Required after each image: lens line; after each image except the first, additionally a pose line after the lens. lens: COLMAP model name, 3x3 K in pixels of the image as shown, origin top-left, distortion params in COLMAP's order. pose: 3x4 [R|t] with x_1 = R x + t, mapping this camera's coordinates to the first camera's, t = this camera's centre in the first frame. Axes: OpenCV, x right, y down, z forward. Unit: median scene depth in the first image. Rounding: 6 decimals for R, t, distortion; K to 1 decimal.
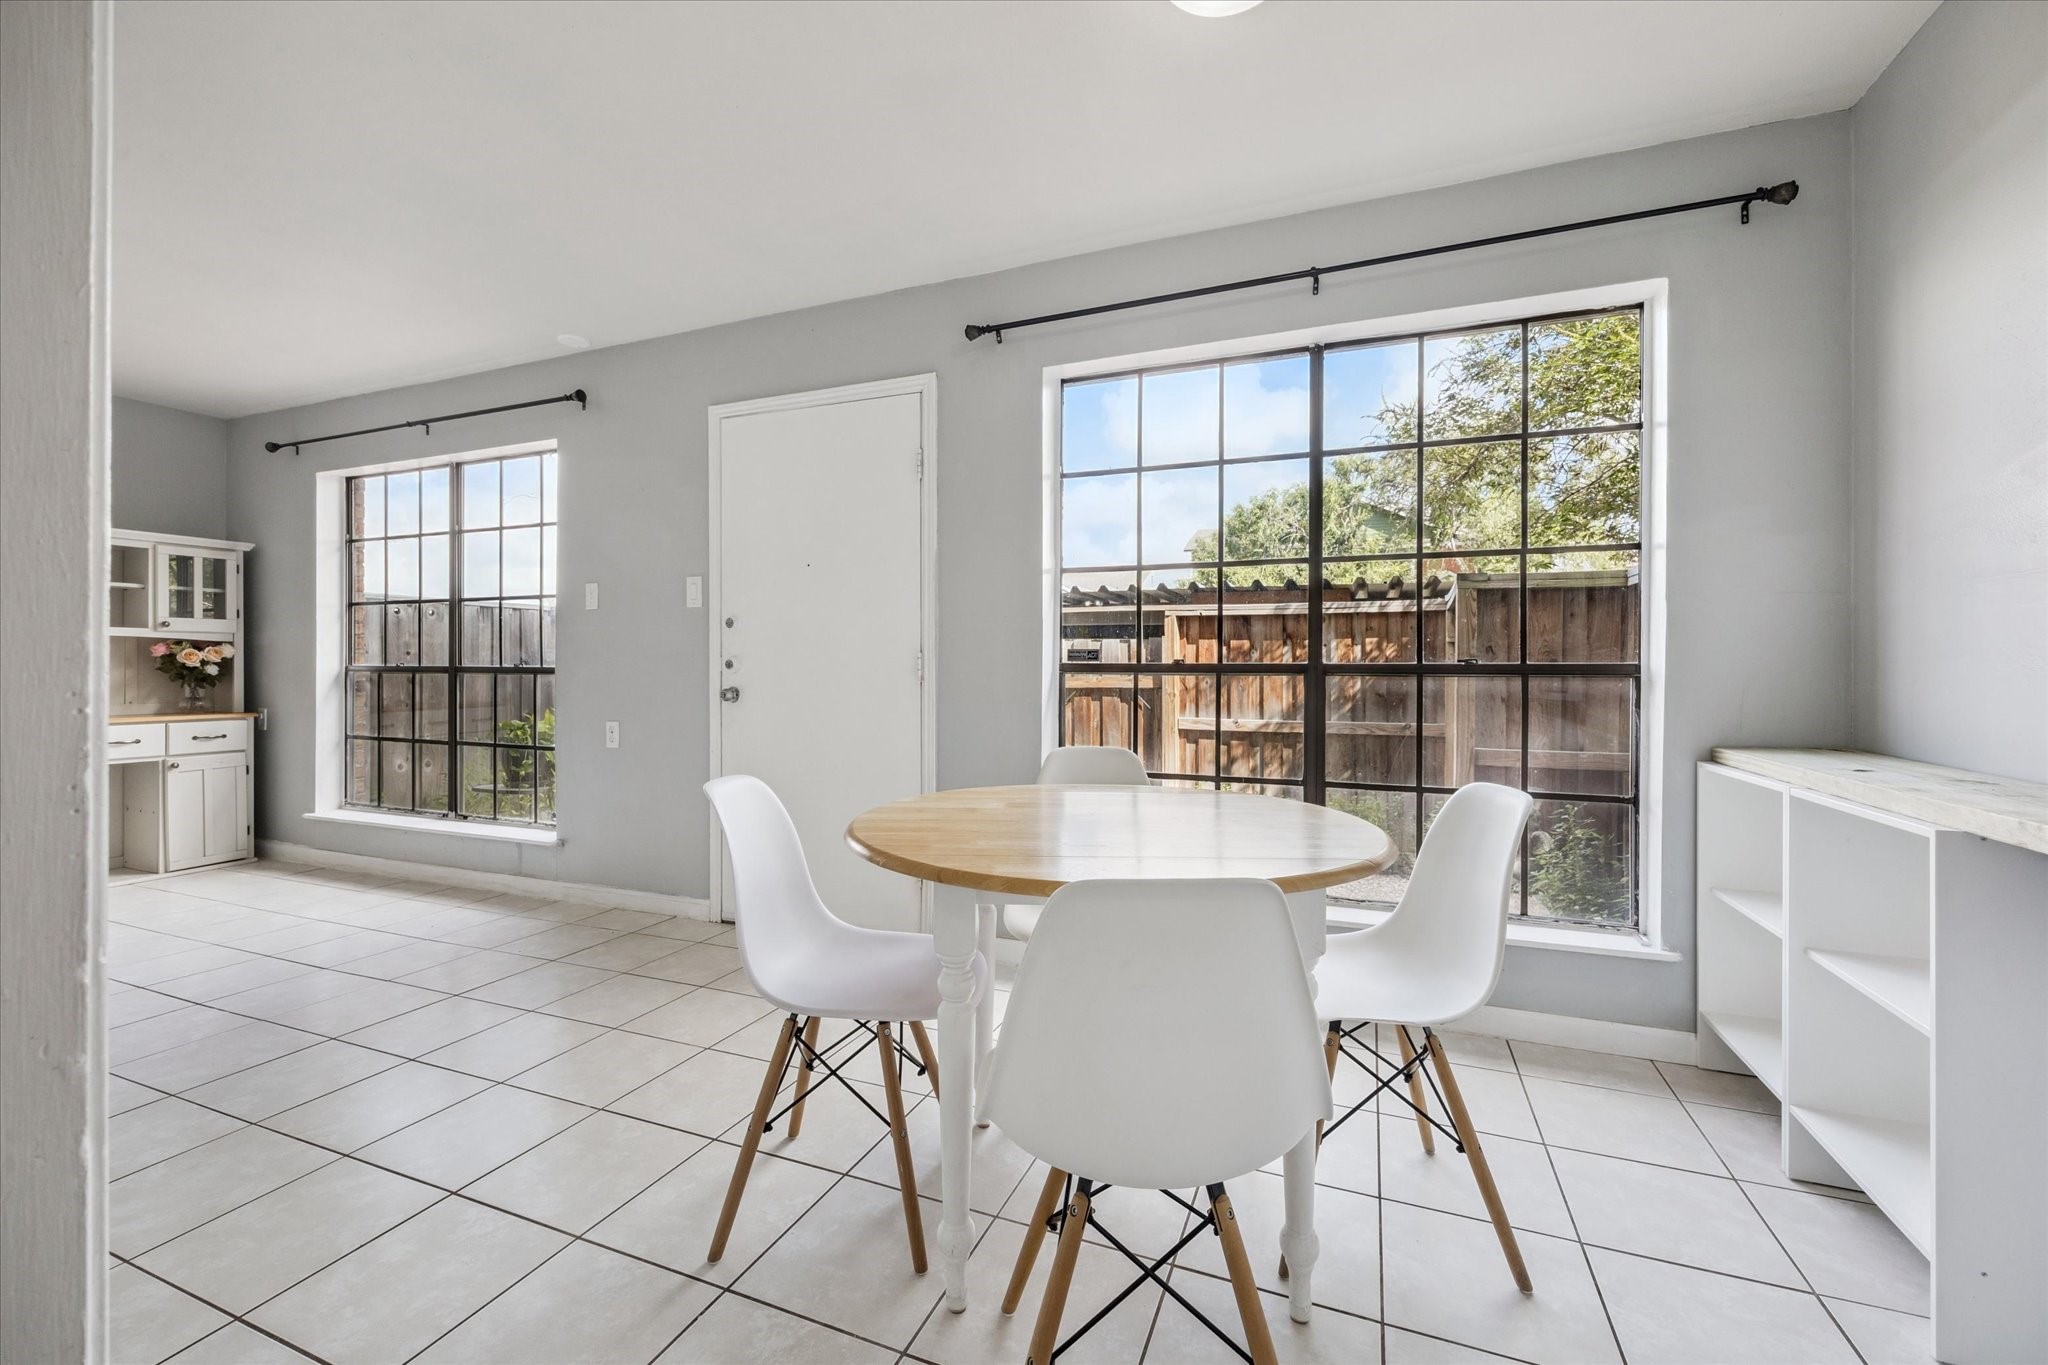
lens RADIAL K [[835.0, 0, 1027.3], [0, 835.0, 664.3], [0, 0, 1]] dist [0.011189, -0.000016]
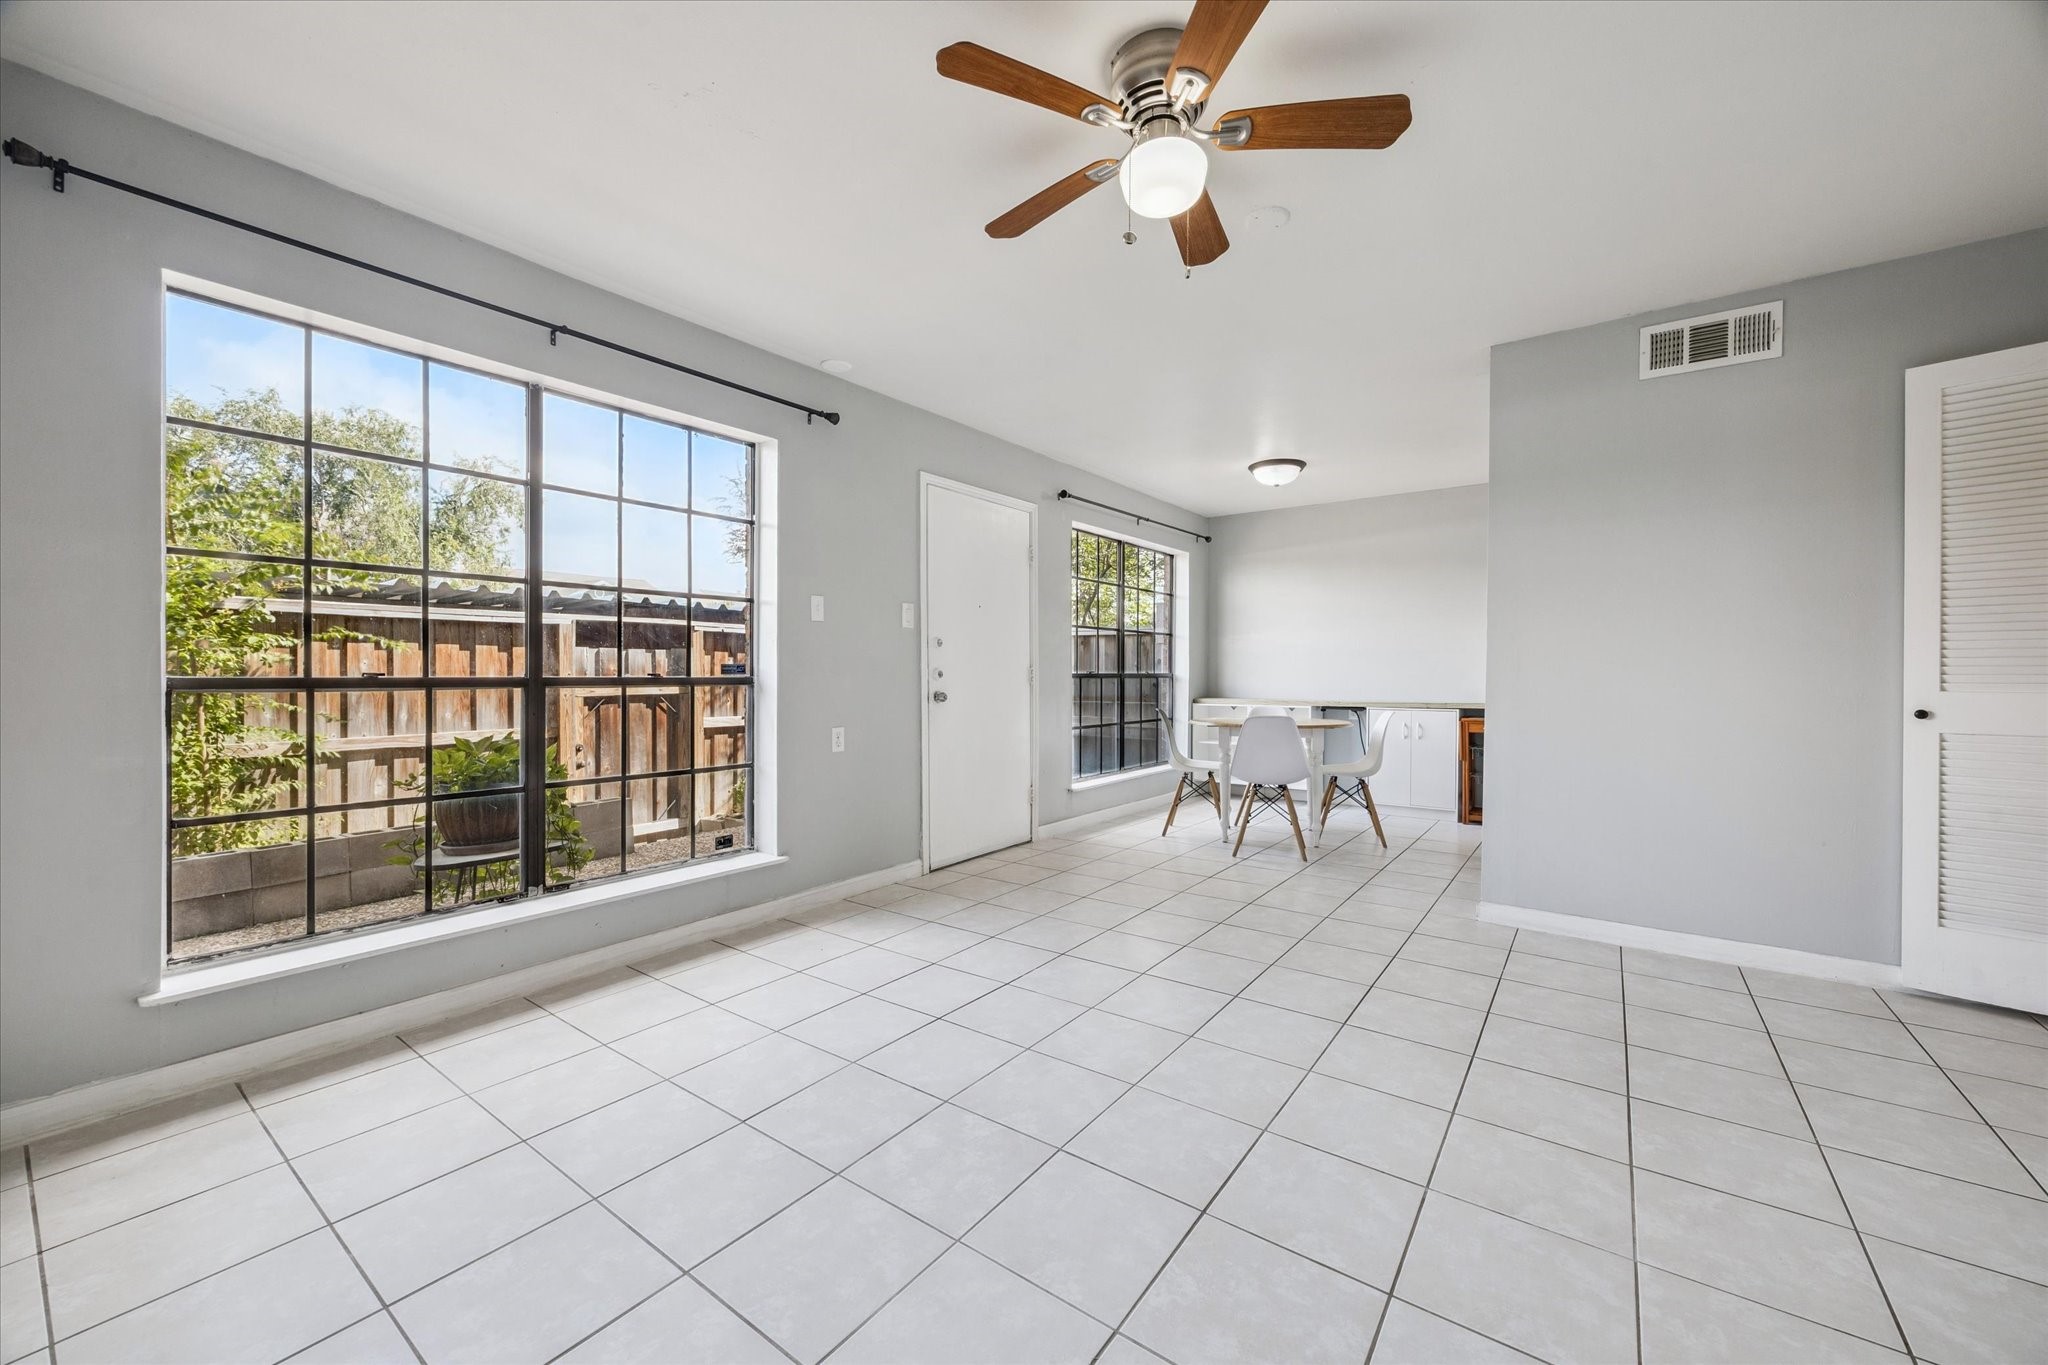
lens RADIAL K [[794.2, 0, 1023.3], [0, 794.2, 681.4], [0, 0, 1]] dist [0.000863, 0.000018]
pose [[0.248775, -0.011975, 0.968487, -0.789422], [0.000685, 0.999925, 0.012188, -0.001543], [-0.968561, -0.002369, 0.248764, 0.287312]]
